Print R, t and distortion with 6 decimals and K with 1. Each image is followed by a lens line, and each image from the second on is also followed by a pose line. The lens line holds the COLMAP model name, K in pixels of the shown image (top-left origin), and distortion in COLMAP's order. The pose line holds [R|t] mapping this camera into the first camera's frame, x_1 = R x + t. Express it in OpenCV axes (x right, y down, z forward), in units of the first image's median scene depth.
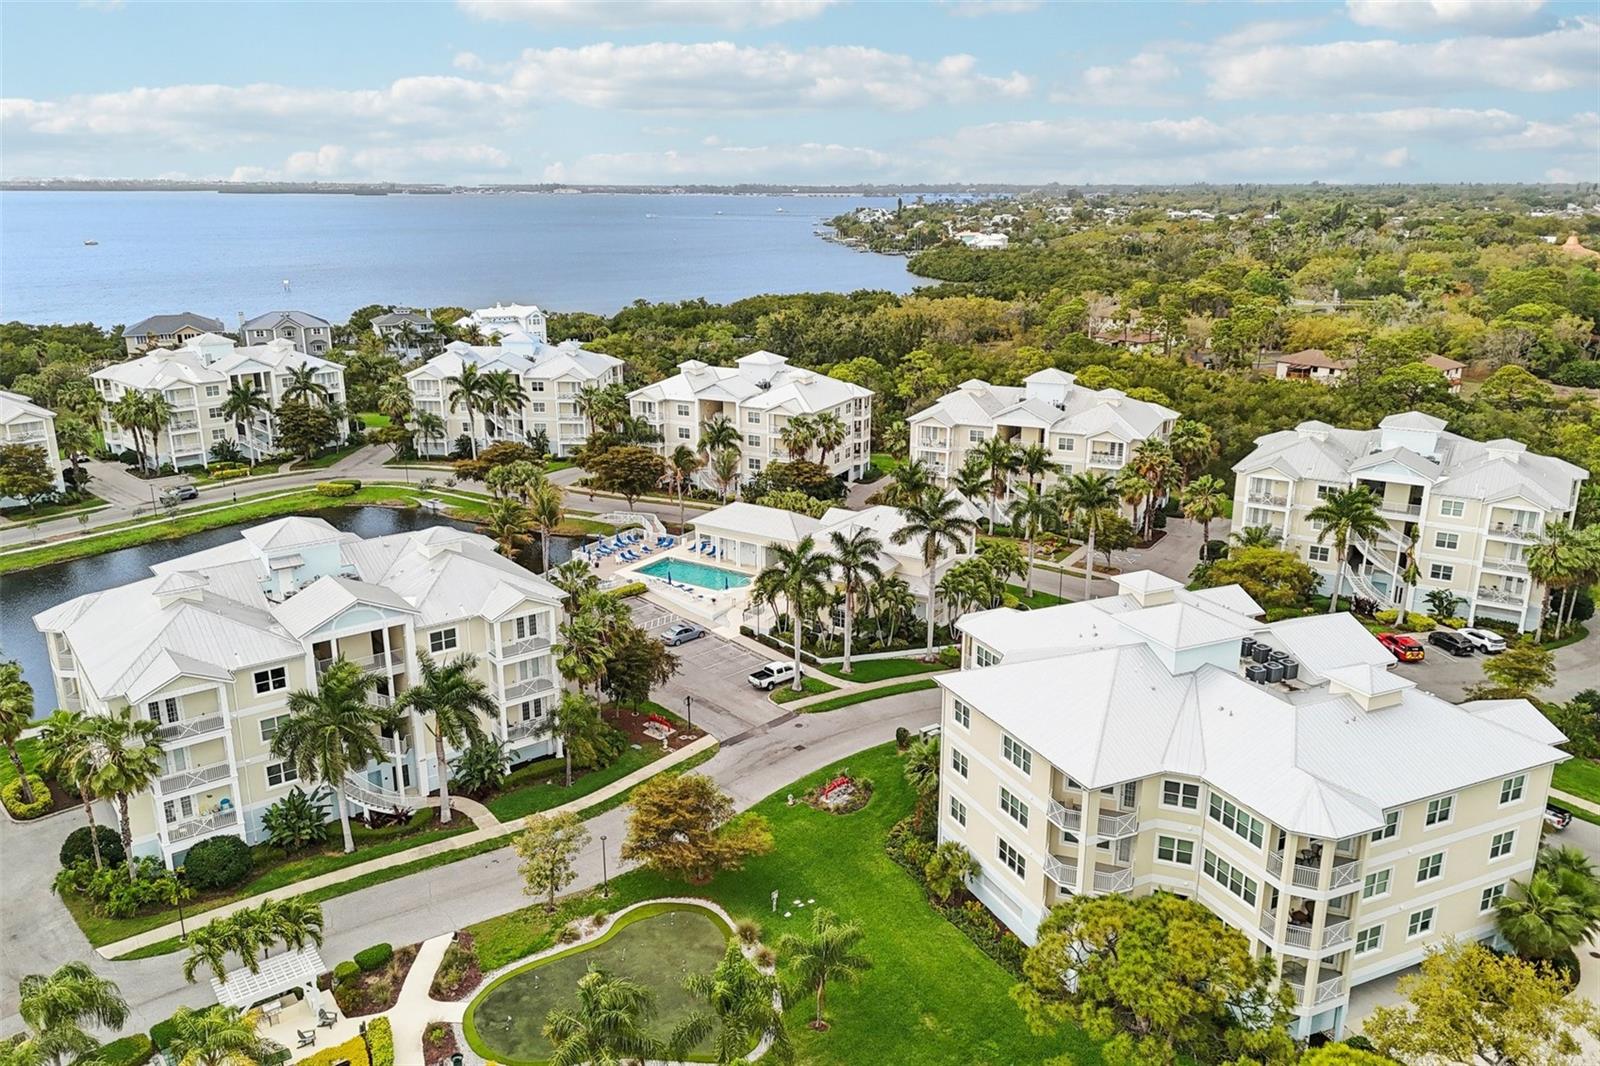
lens RADIAL K [[1171.6, 0, 800.0], [0, 1171.6, 533.0], [0, 0, 1]] dist [0.092210, -0.104445]
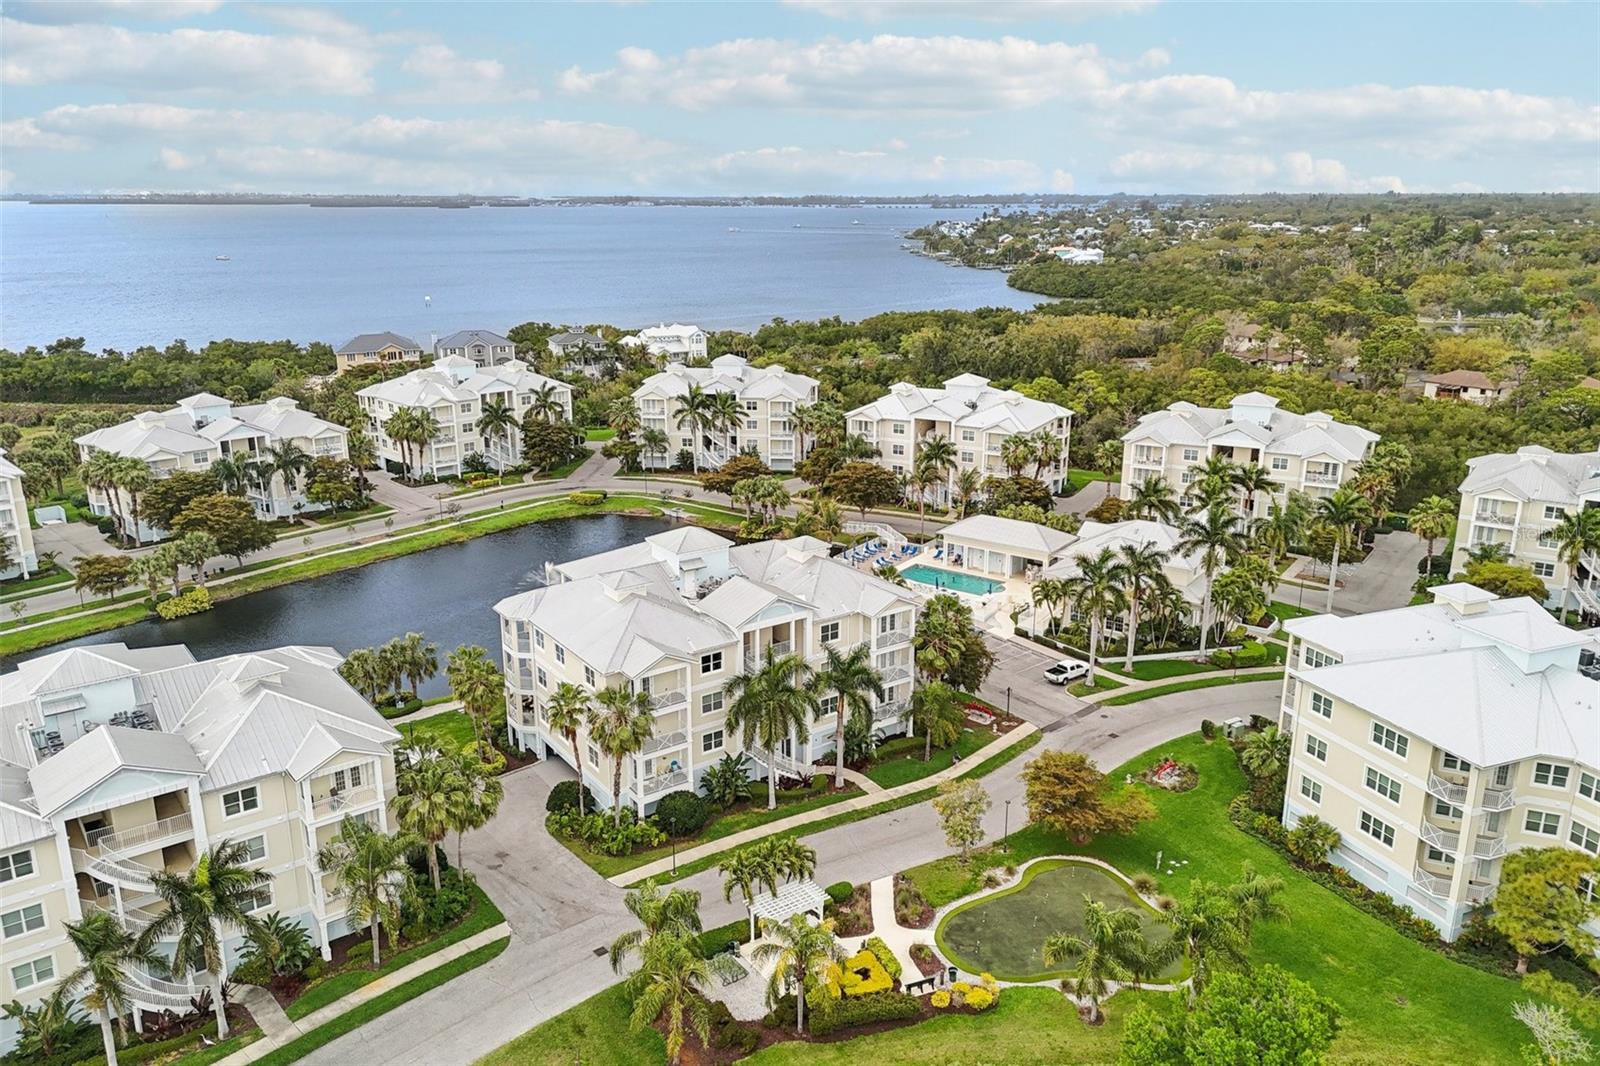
lens RADIAL K [[1164.6, 0, 800.0], [0, 1164.6, 533.0], [0, 0, 1]] dist [0.083090, -0.086997]
pose [[0.998680, 0.012209, -0.049886, -0.156060], [-0.012540, 0.999901, -0.006327, -0.000327], [0.049804, 0.006945, 0.998735, -0.089121]]
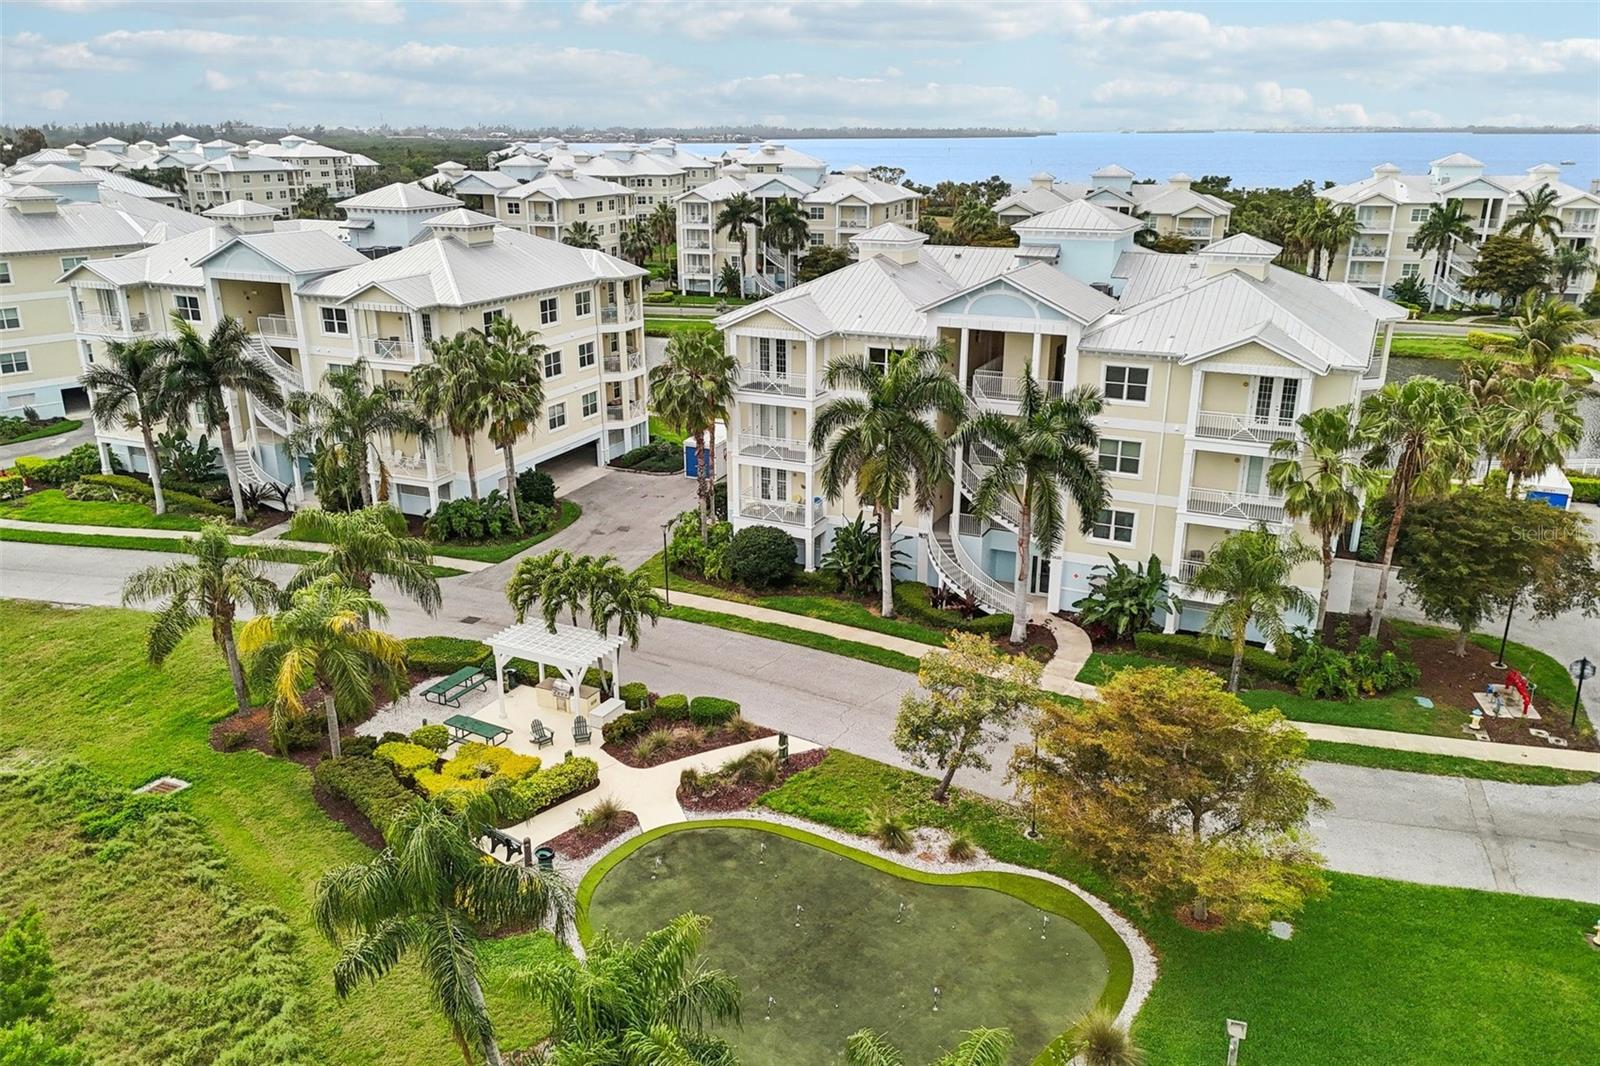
lens RADIAL K [[1171.6, 0, 800.0], [0, 1171.6, 533.0], [0, 0, 1]] dist [0.092210, -0.104445]
pose [[0.440799, 0.285477, -0.850999, 0.100417], [-0.253398, 0.949090, 0.187128, 0.052742], [0.861096, 0.133155, 0.490697, 0.315642]]
